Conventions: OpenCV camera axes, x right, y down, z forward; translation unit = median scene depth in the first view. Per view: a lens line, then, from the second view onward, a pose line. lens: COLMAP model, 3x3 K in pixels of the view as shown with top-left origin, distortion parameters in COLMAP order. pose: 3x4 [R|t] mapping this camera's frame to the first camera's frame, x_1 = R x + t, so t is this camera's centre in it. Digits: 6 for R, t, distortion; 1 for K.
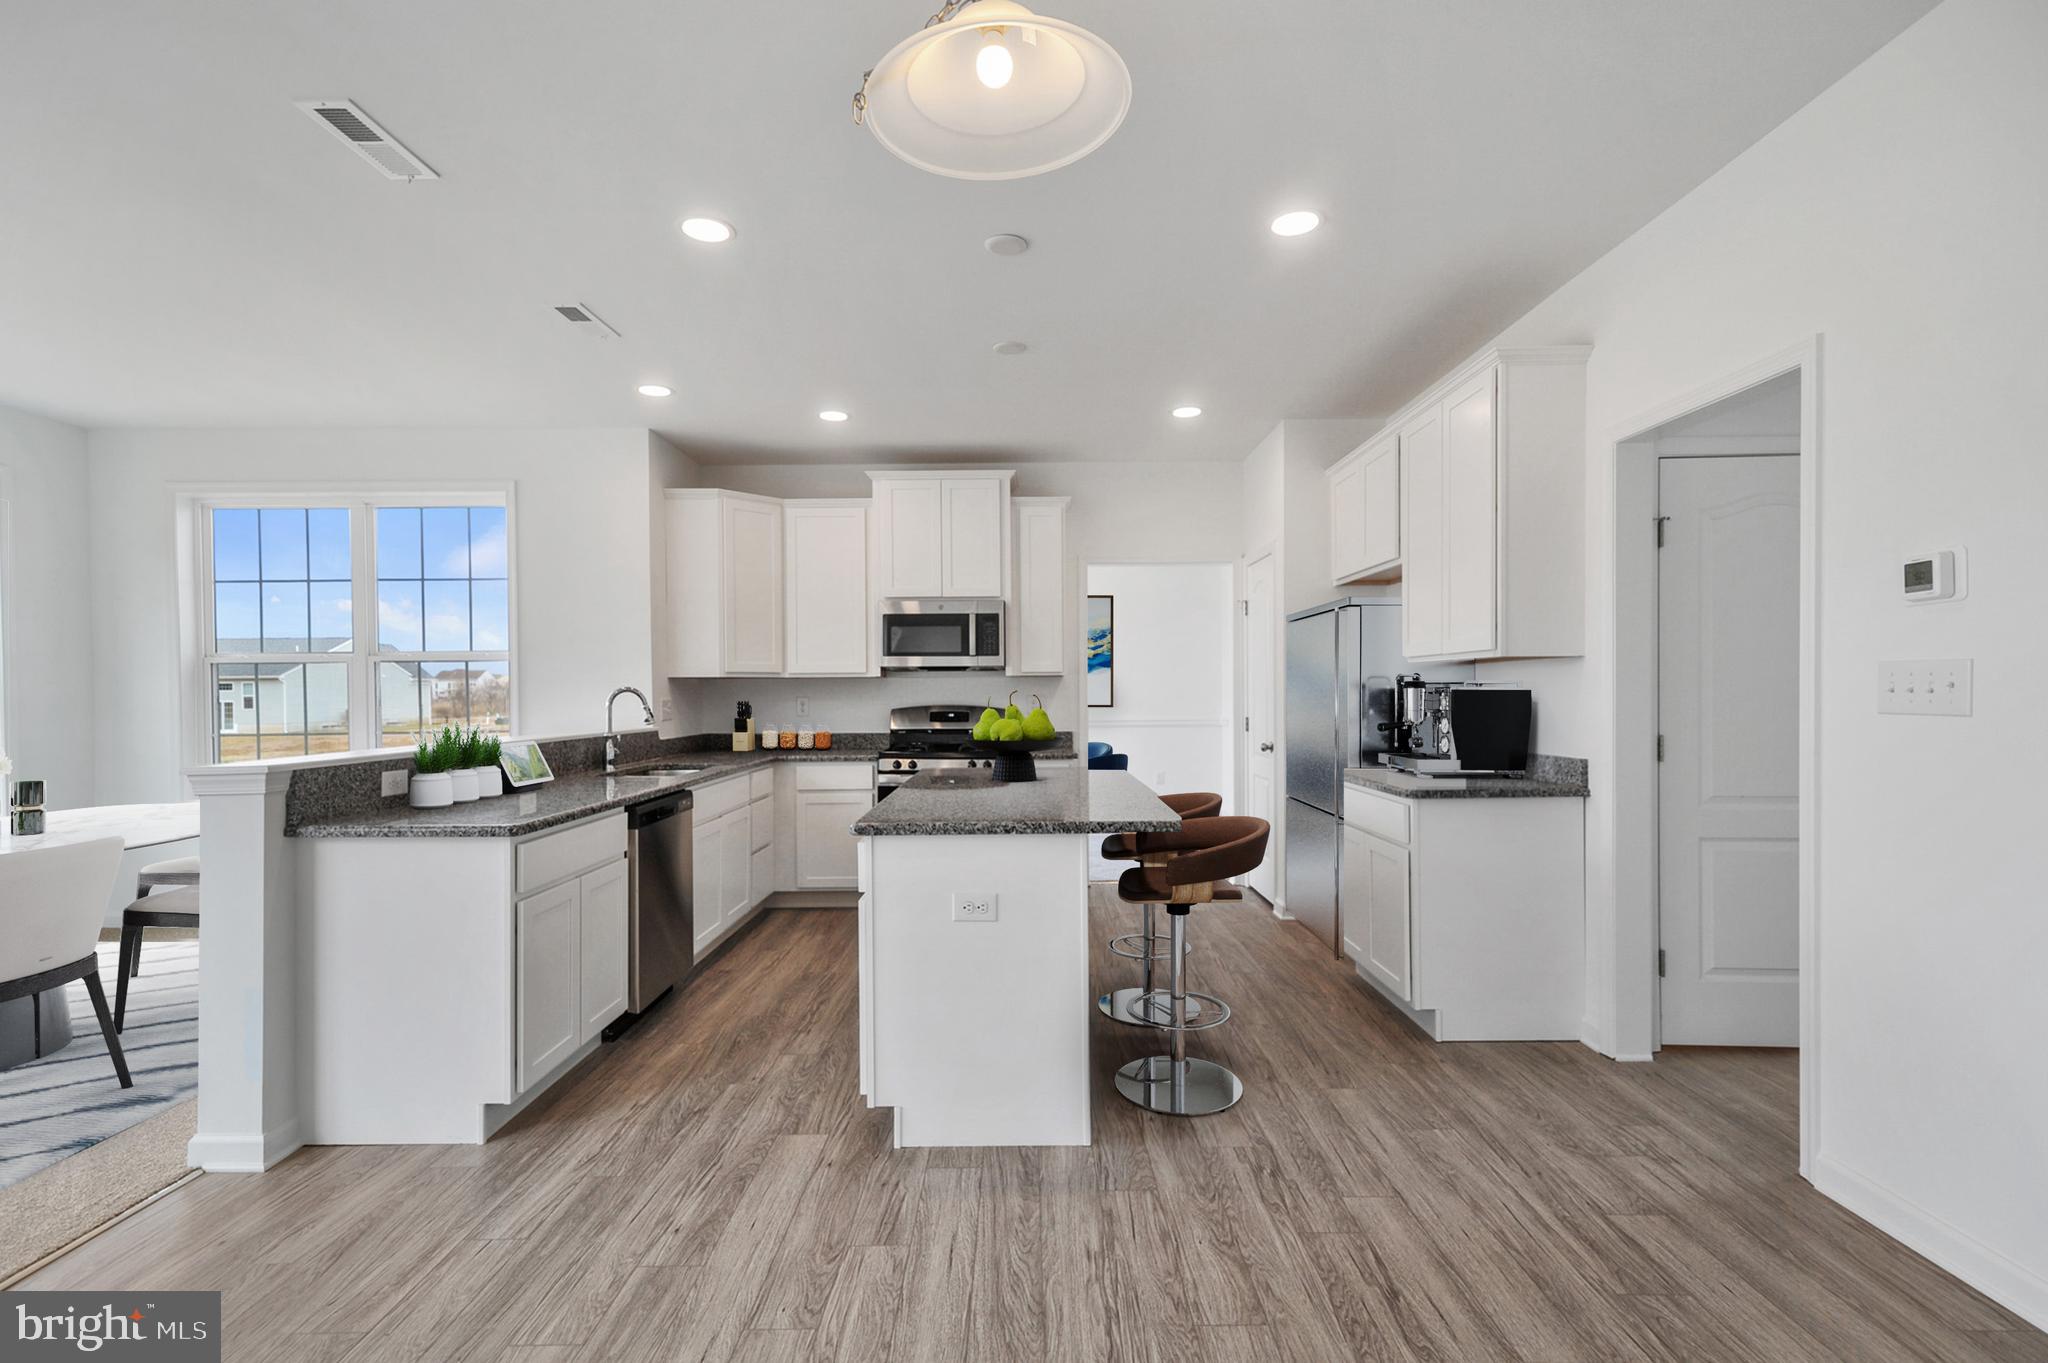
lens RADIAL K [[934.1, 0, 1024.2], [0, 934.1, 697.3], [0, 0, 1]] dist [0.001558, -0.000121]
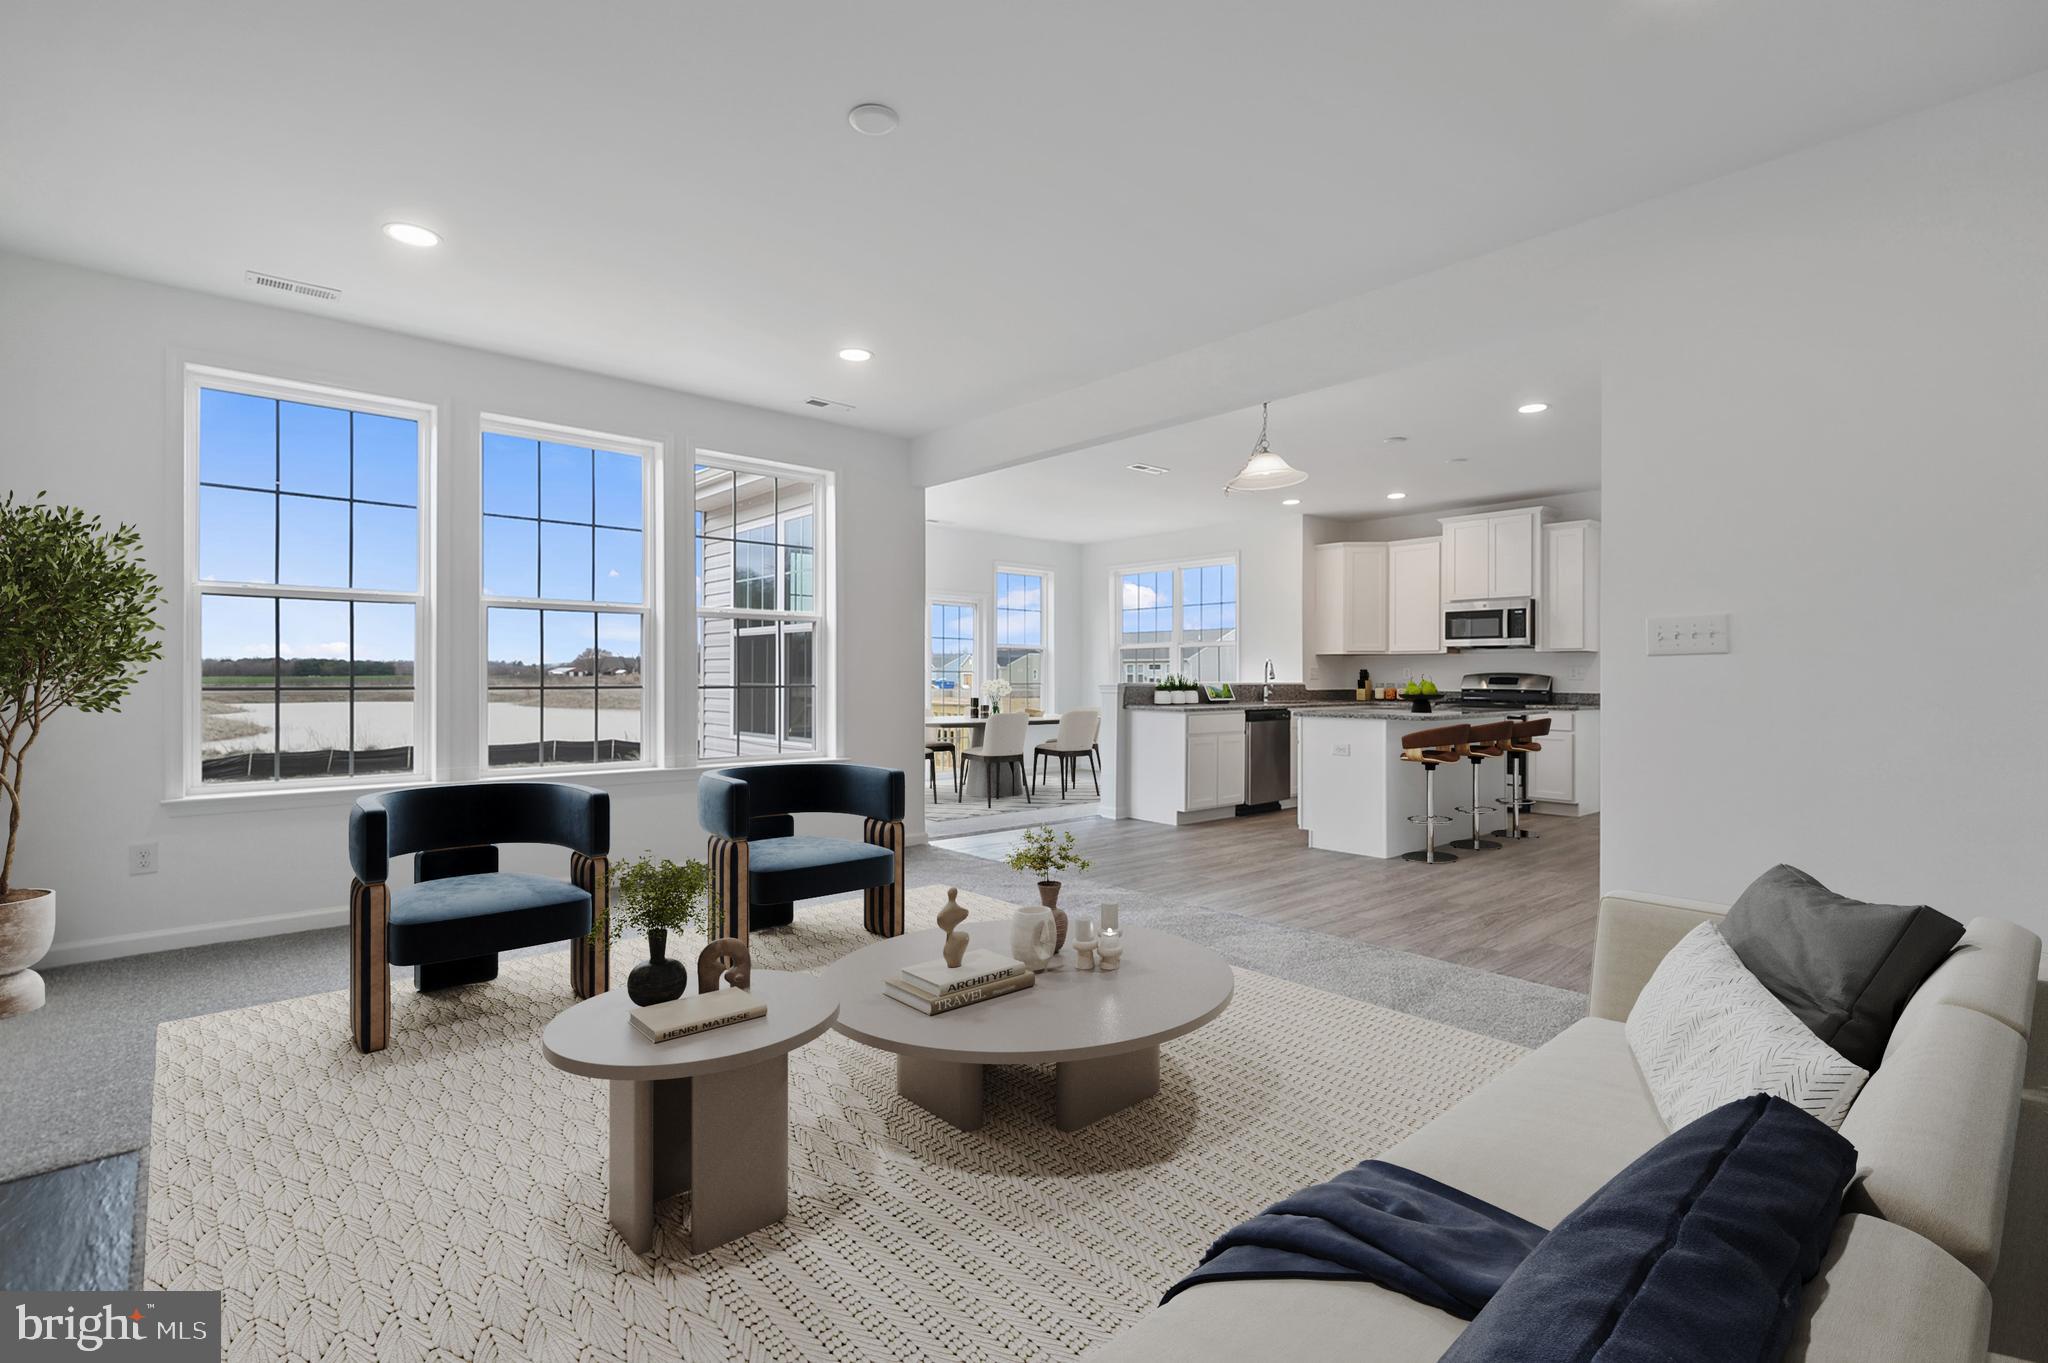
lens RADIAL K [[934.1, 0, 1023.8], [0, 934.1, 680.0], [0, 0, 1]] dist [0.001558, -0.000121]
pose [[0.658896, 0.012383, -0.752132, 0.599309], [-0.011918, 0.999911, 0.006022, 0.023261], [0.752140, 0.004996, 0.658985, -0.577269]]
